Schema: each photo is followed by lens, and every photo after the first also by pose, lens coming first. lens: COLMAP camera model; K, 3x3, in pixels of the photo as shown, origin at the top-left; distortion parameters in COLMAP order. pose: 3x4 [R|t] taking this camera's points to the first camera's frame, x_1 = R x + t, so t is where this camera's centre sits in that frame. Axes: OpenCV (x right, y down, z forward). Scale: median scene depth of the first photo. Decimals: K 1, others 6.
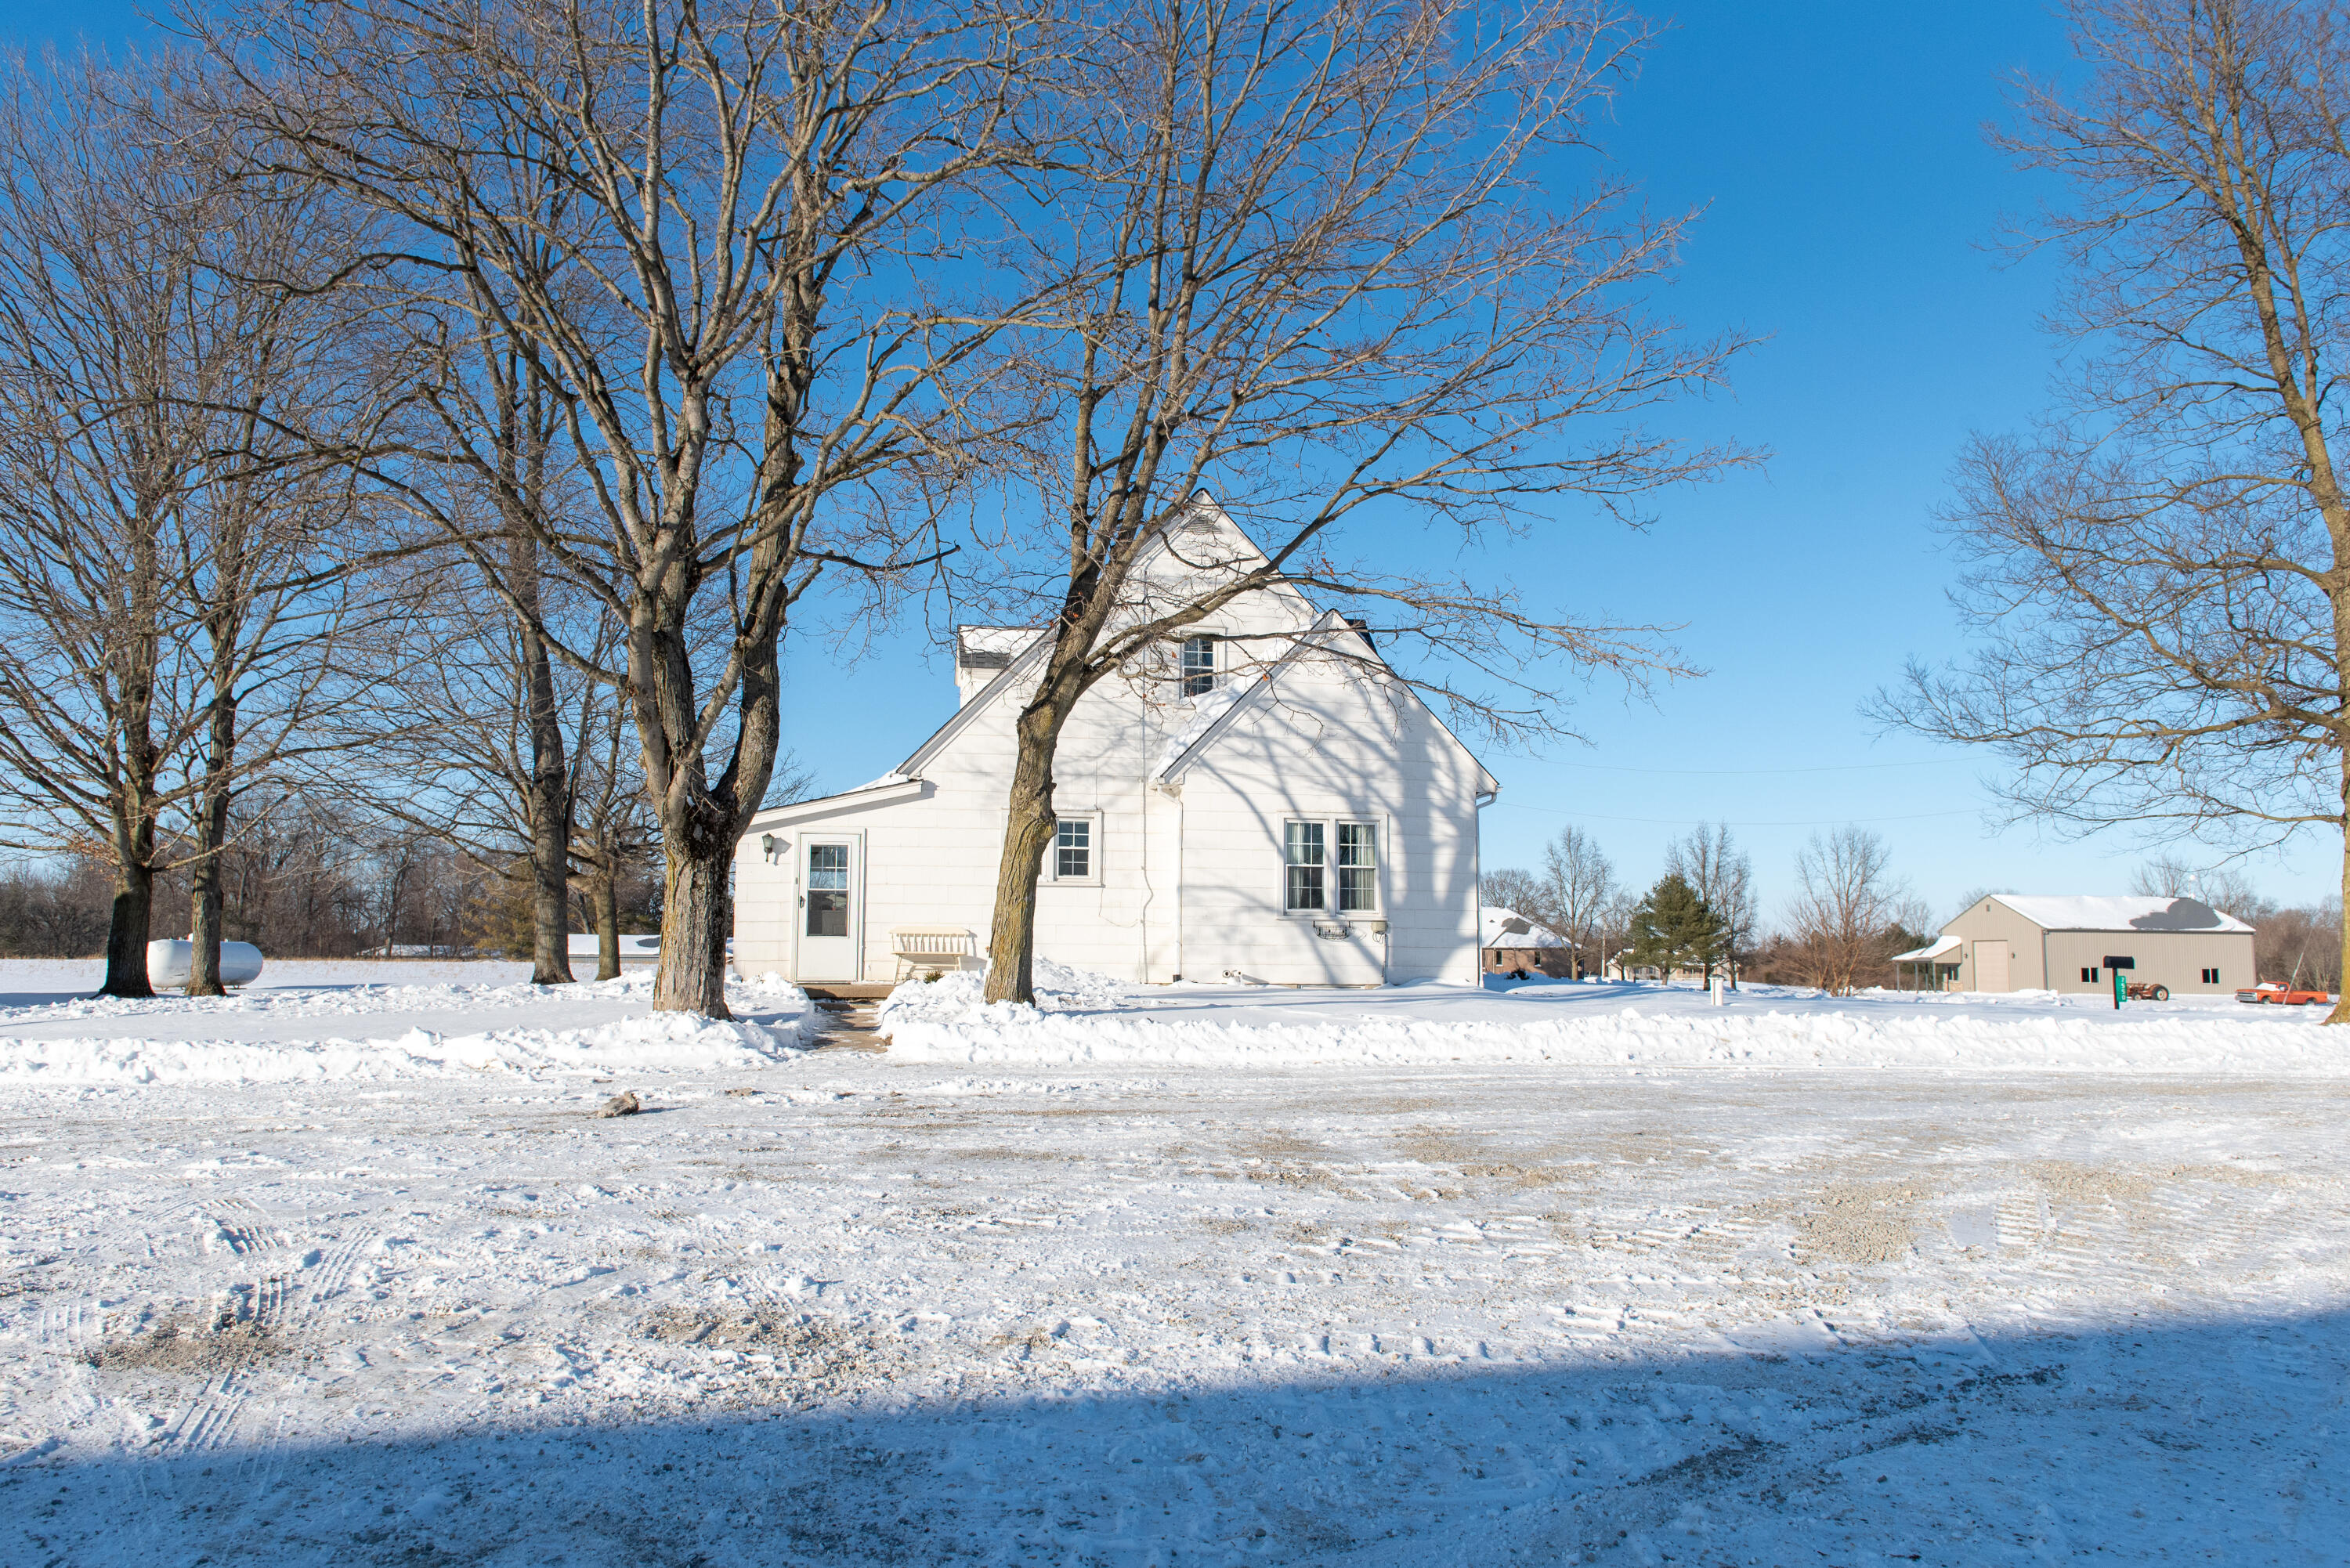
lens RADIAL K [[1662.3, 0, 1175.0], [0, 1662.3, 784.0], [0, 0, 1]] dist [-0.006090, -0.000403]
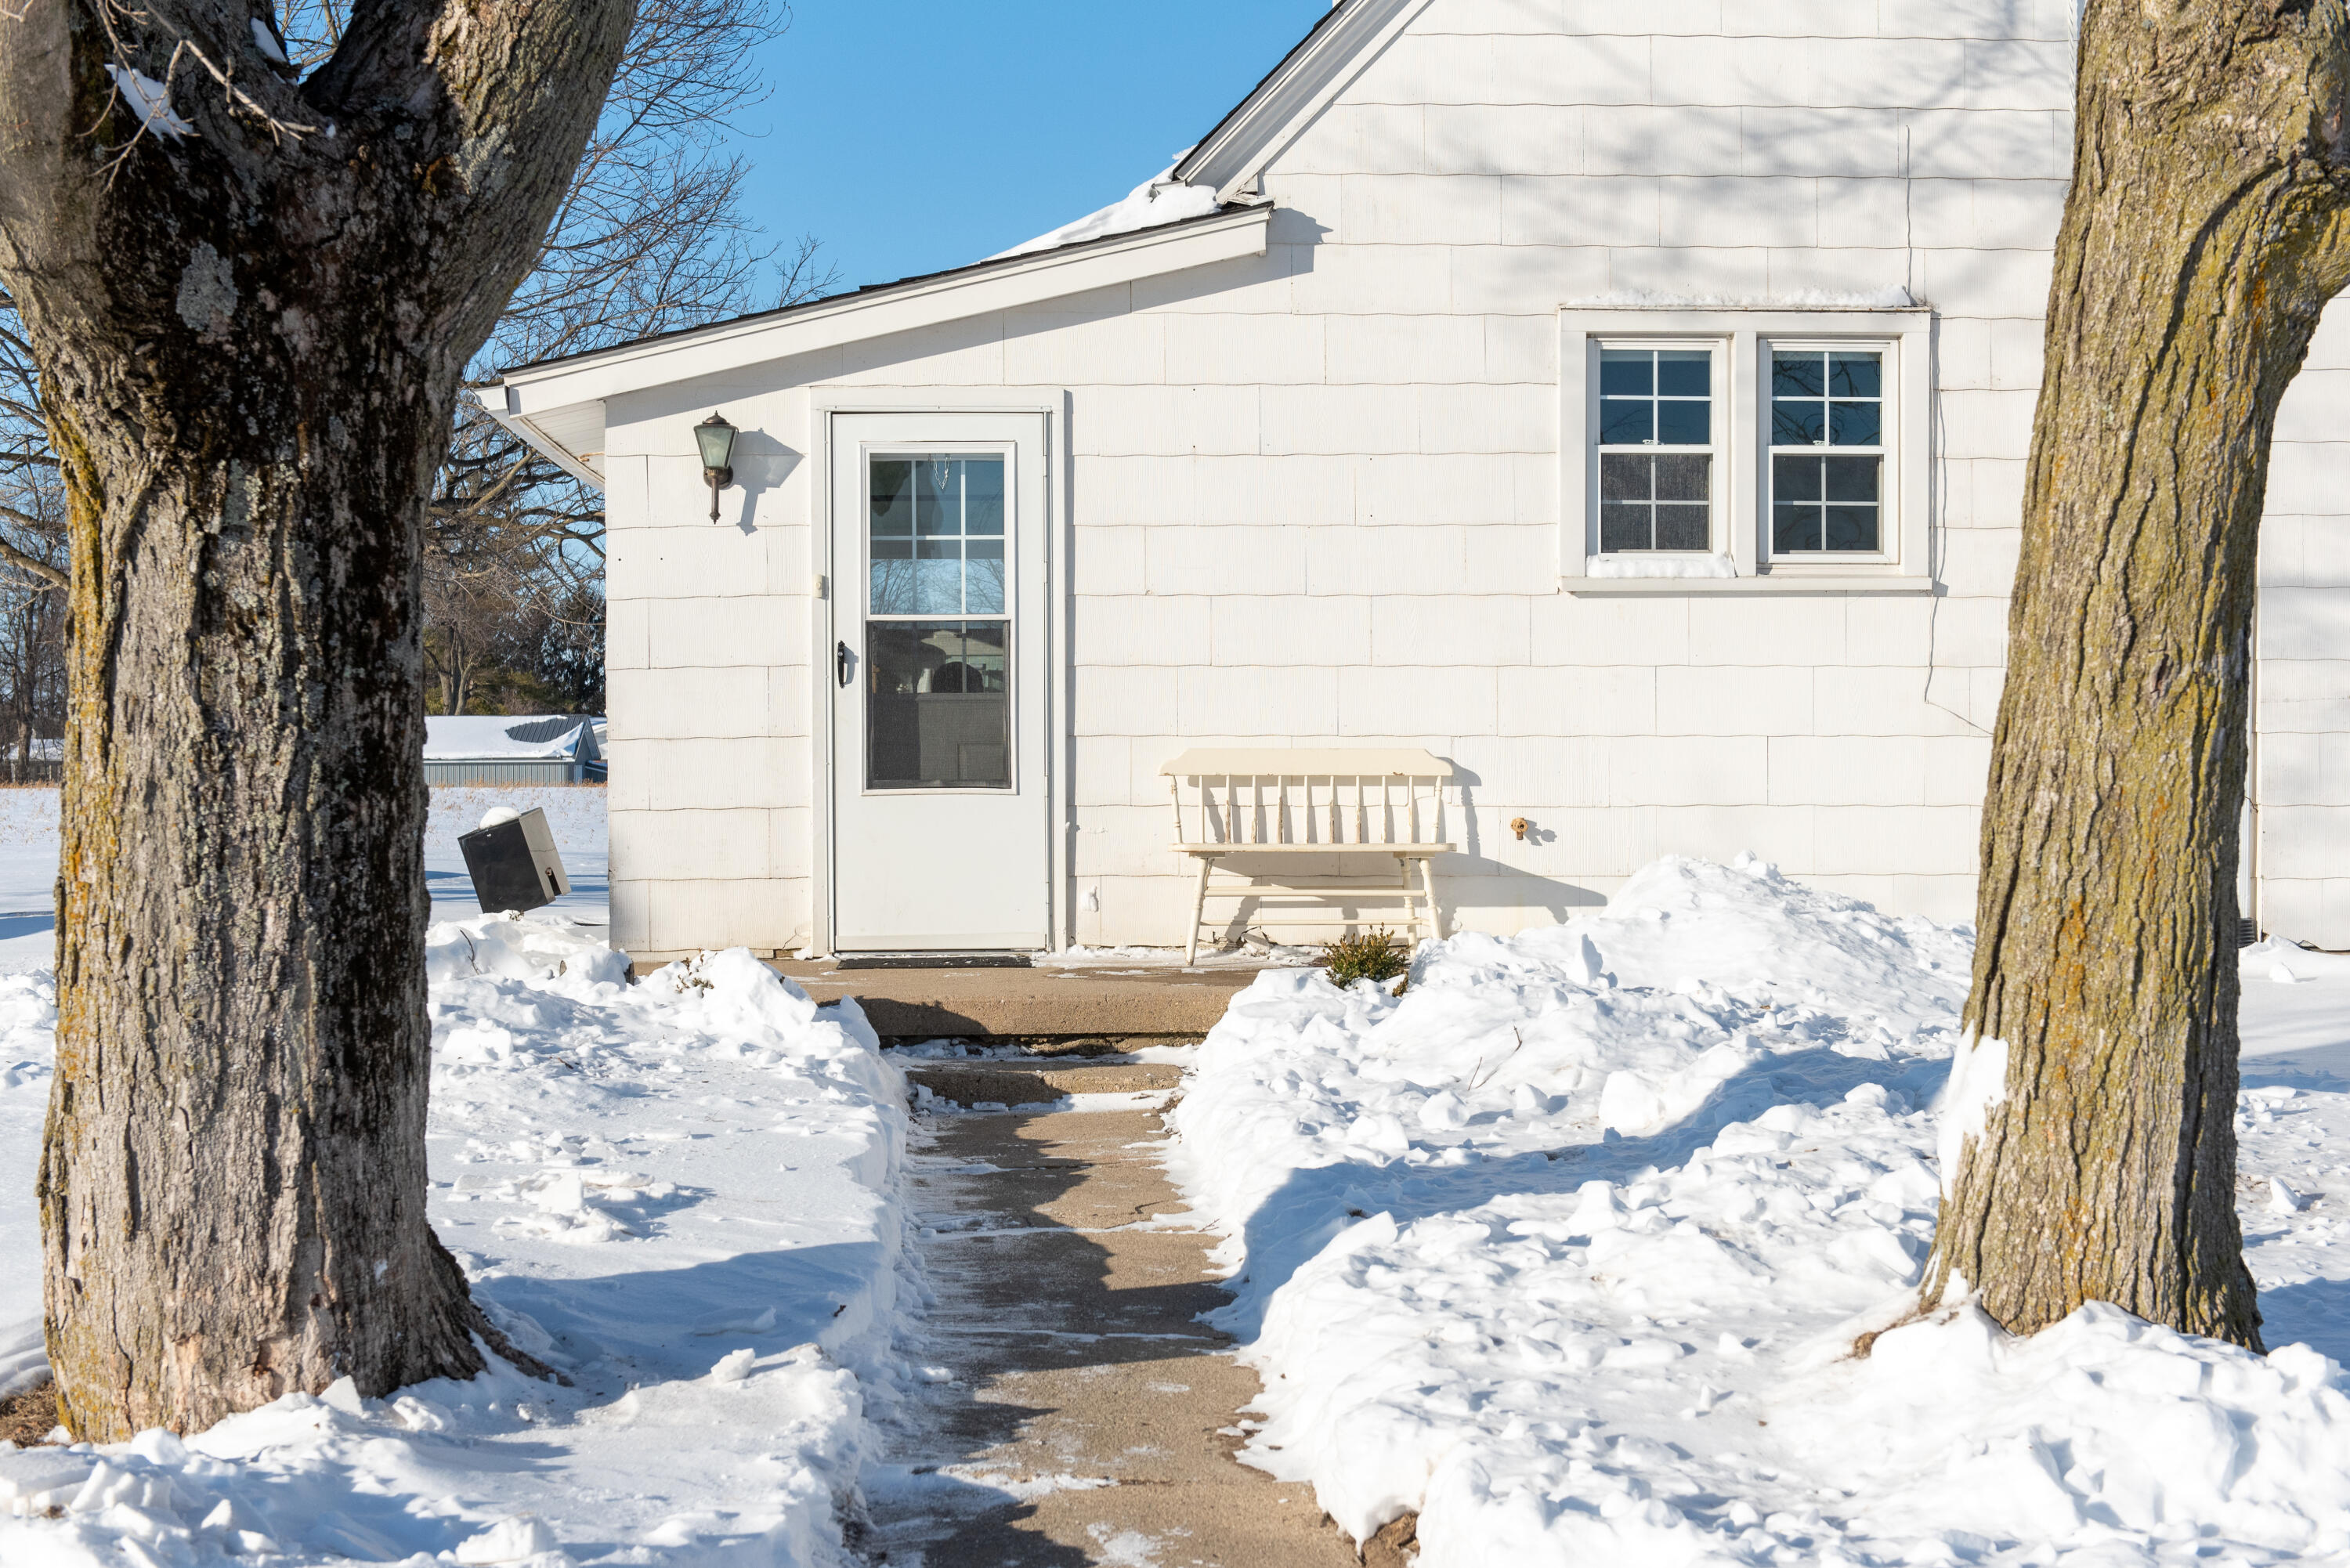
lens RADIAL K [[3485.7, 0, 1175.0], [0, 3485.7, 784.0], [0, 0, 1]] dist [-0.106902, 0.036007]
pose [[0.991734, -0.008280, -0.128040, -0.097483], [0.022943, 0.993276, 0.113470, 0.026857], [0.126240, -0.115470, 0.985256, 0.440136]]
